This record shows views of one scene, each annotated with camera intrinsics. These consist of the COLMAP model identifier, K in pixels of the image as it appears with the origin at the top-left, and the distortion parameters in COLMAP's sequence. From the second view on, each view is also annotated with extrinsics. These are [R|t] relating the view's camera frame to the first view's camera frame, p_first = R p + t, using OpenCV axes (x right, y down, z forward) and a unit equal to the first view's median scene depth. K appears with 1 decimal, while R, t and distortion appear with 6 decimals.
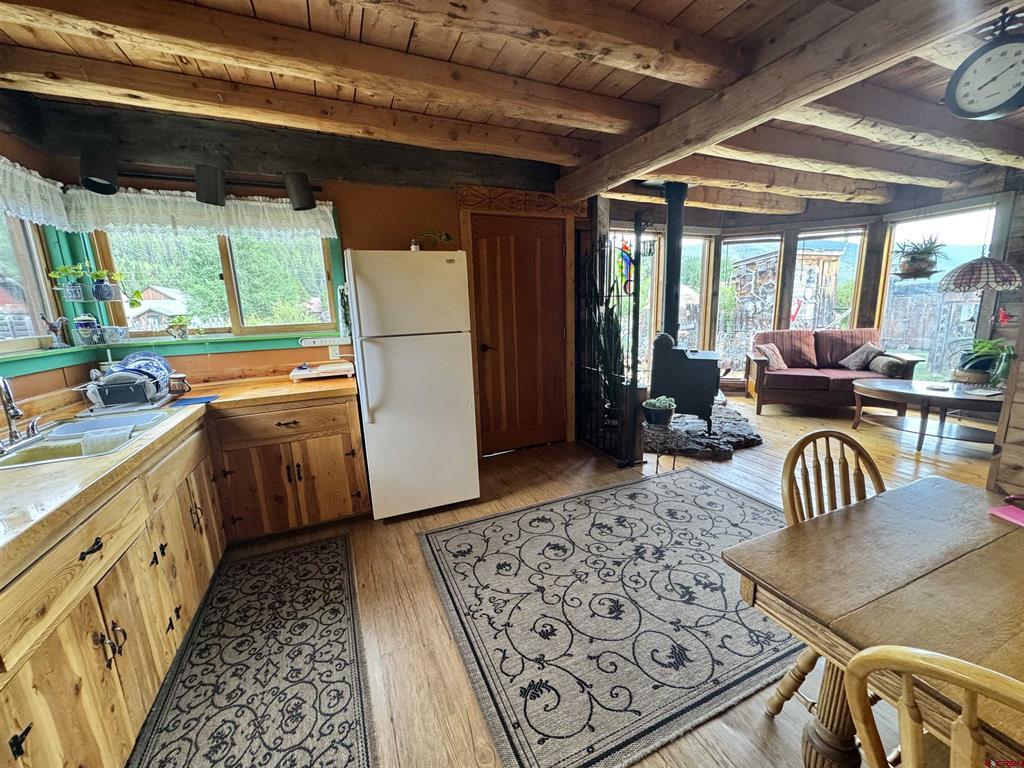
lens RADIAL K [[407.0, 0, 509.7], [0, 407.0, 388.3], [0, 0, 1]] dist [-0.001170, -0.000204]
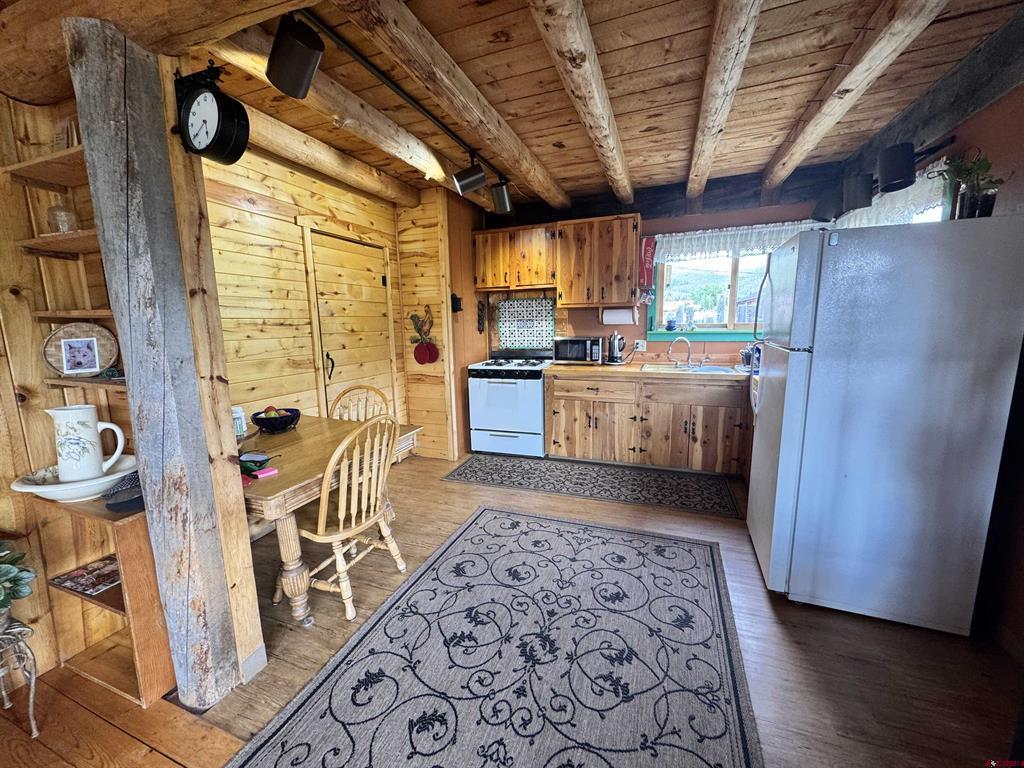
lens RADIAL K [[407.0, 0, 509.7], [0, 407.0, 383.3], [0, 0, 1]] dist [-0.001170, -0.000204]
pose [[-0.703273, 0.159844, -0.692717, 0.944667], [-0.095540, 0.944306, 0.314894, -0.340418], [0.704471, 0.287638, -0.648834, 1.499072]]
